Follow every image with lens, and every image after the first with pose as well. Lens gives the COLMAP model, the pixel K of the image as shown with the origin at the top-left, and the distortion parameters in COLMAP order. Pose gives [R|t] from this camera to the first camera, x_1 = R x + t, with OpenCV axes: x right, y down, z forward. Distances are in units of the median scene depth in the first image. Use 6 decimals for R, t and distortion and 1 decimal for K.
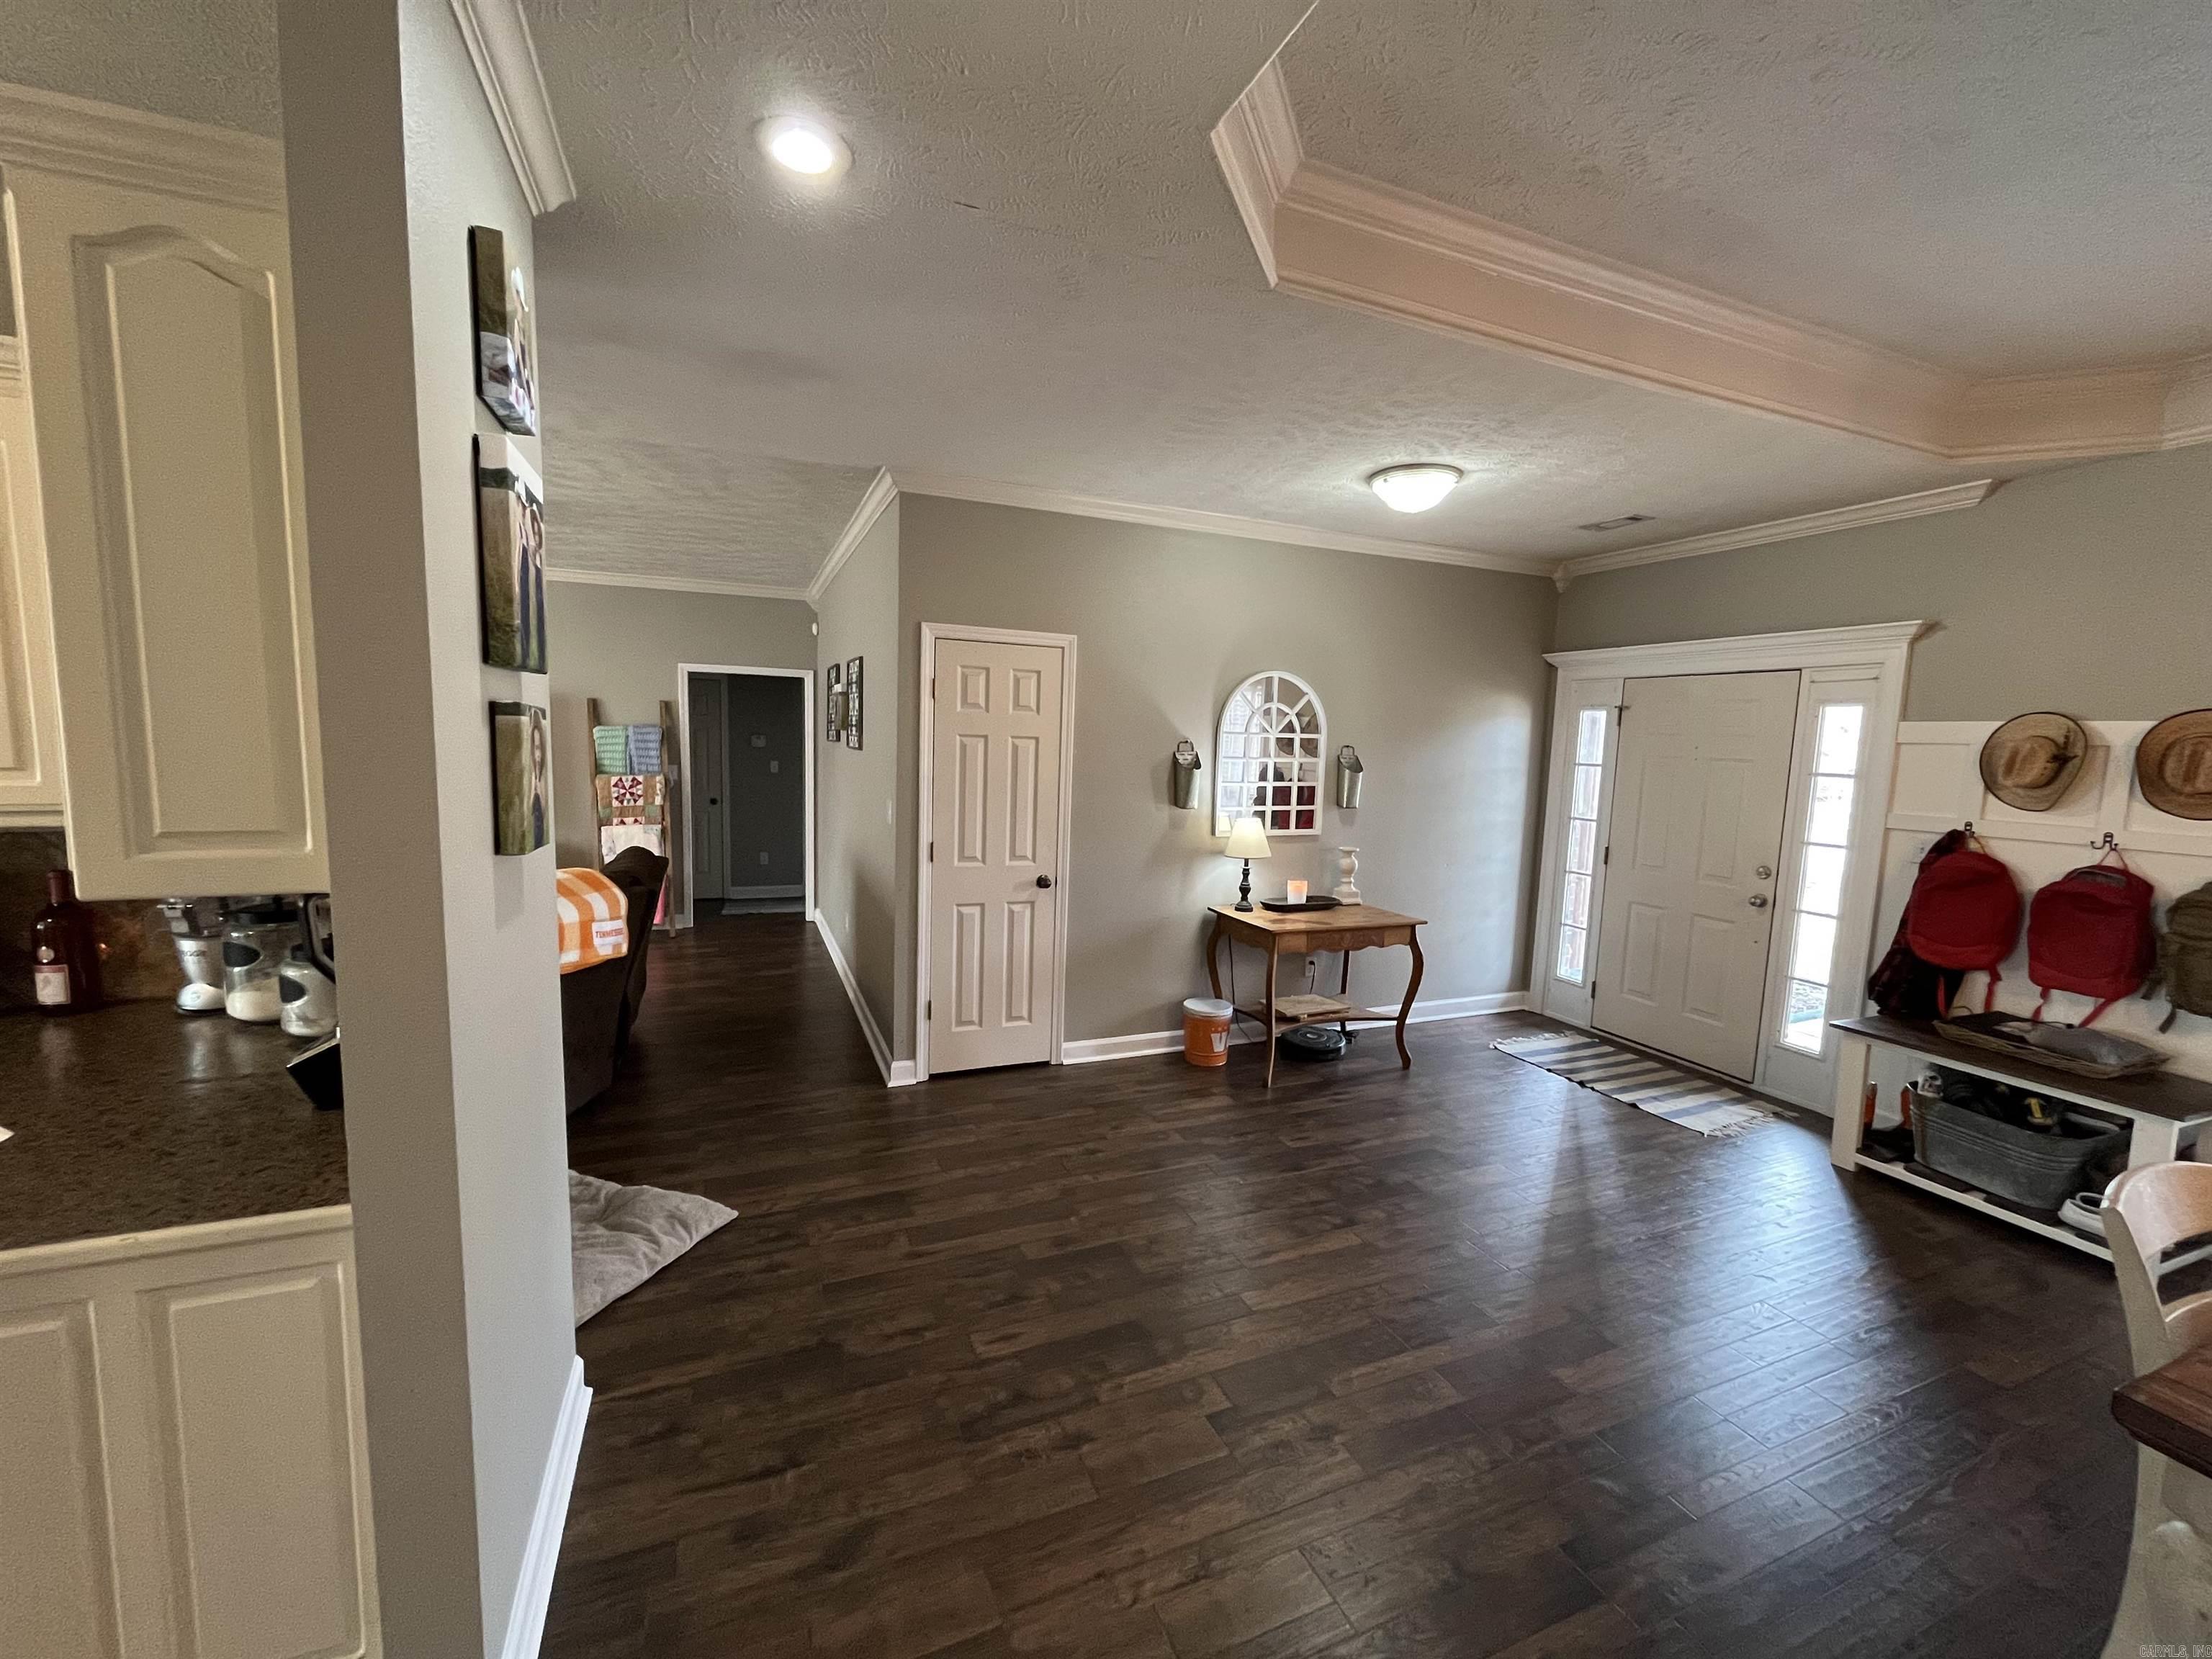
lens RADIAL K [[890.5, 0, 1100.6], [0, 890.5, 824.8], [0, 0, 1]] dist [-0.001724, -0.000279]
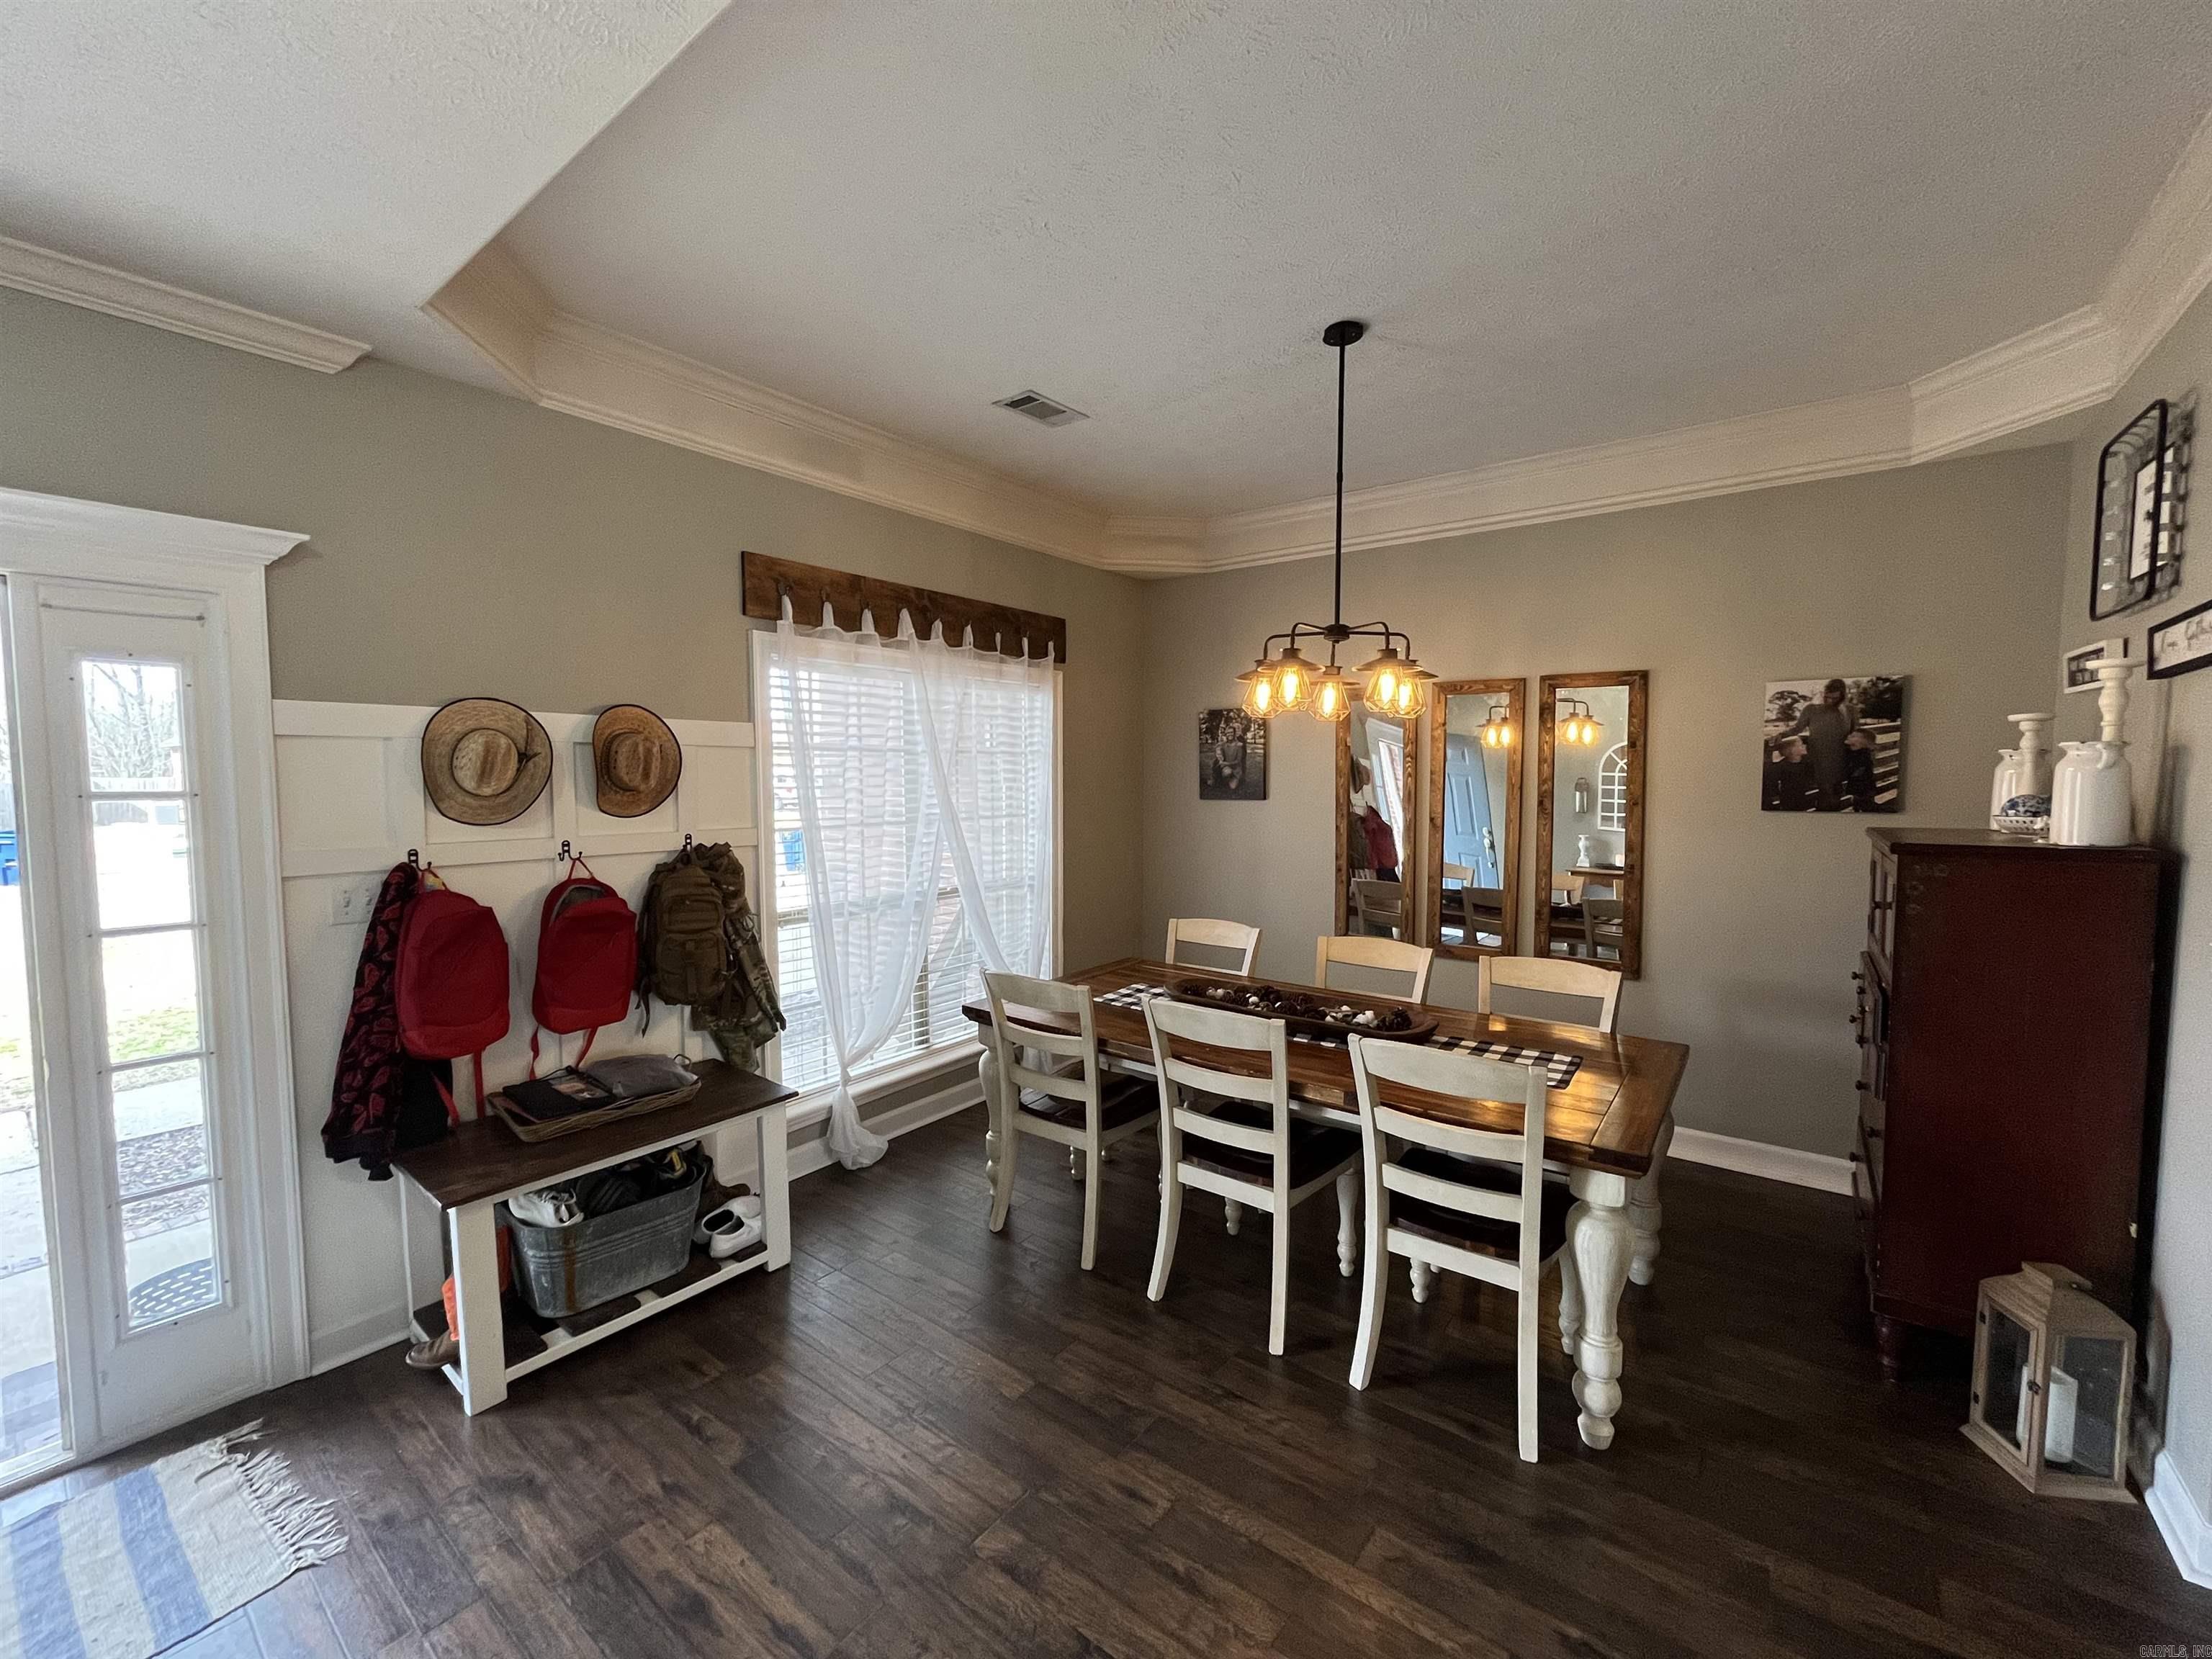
lens RADIAL K [[890.5, 0, 1102.7], [0, 890.5, 837.2], [0, 0, 1]] dist [-0.001724, -0.000279]
pose [[-0.493558, -0.087850, 0.865265, 0.109972], [0.073083, 0.987177, 0.141916, -0.077226], [-0.866637, 0.133279, -0.480809, 0.914039]]
